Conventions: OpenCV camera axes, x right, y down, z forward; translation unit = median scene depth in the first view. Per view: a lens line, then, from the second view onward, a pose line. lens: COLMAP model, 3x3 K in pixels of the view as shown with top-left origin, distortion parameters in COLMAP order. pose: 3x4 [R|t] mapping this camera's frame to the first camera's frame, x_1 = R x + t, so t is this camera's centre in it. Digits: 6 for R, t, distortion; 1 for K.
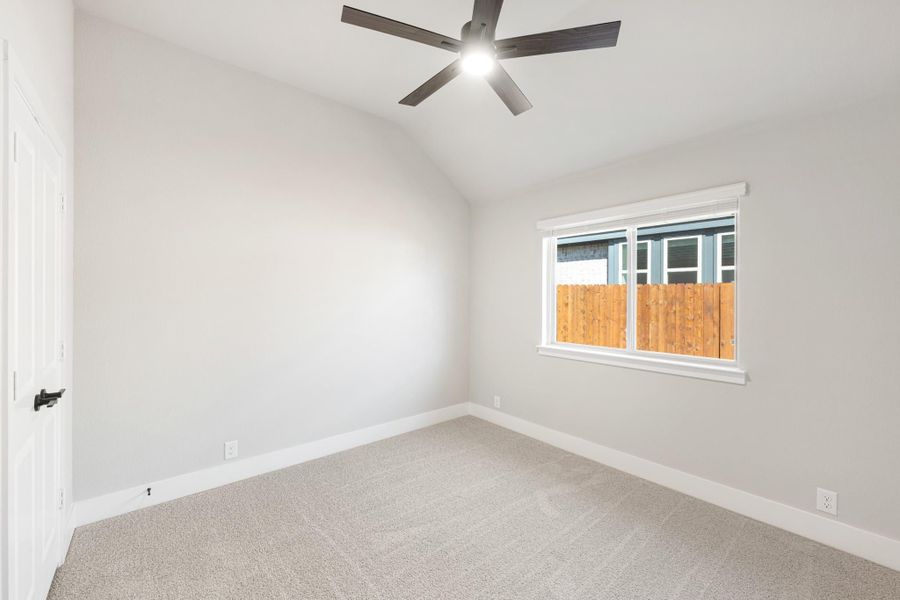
lens RADIAL K [[427.1, 0, 467.4], [0, 427.1, 300.1], [0, 0, 1]] dist [-0.002188, -0.000321]
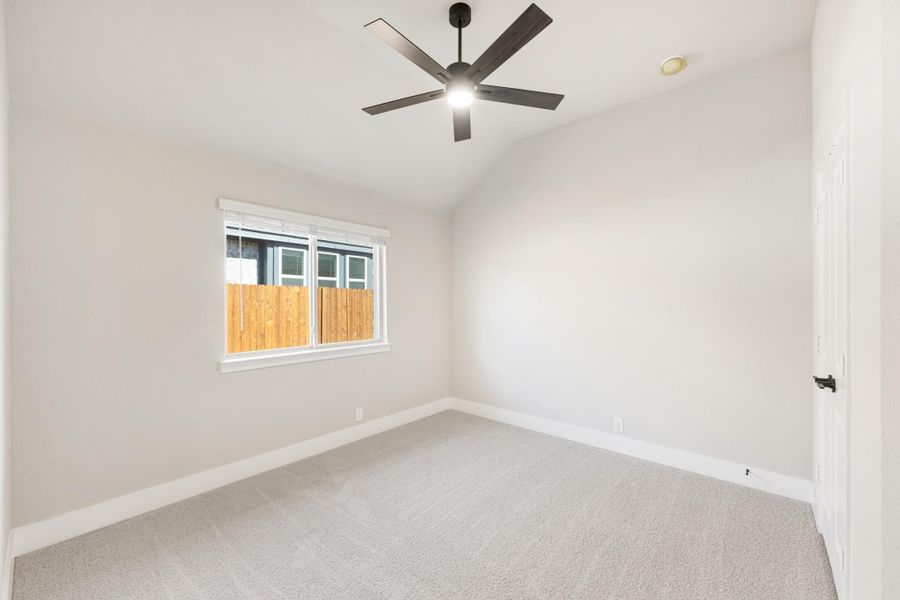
lens RADIAL K [[362.4, 0, 454.2], [0, 362.4, 302.2], [0, 0, 1]] dist [0.000083, -0.000138]
pose [[-0.188108, -0.010890, 0.982088, -0.667719], [-0.000017, 0.999939, 0.011085, -0.011501], [-0.982148, 0.002068, -0.188097, 0.859946]]
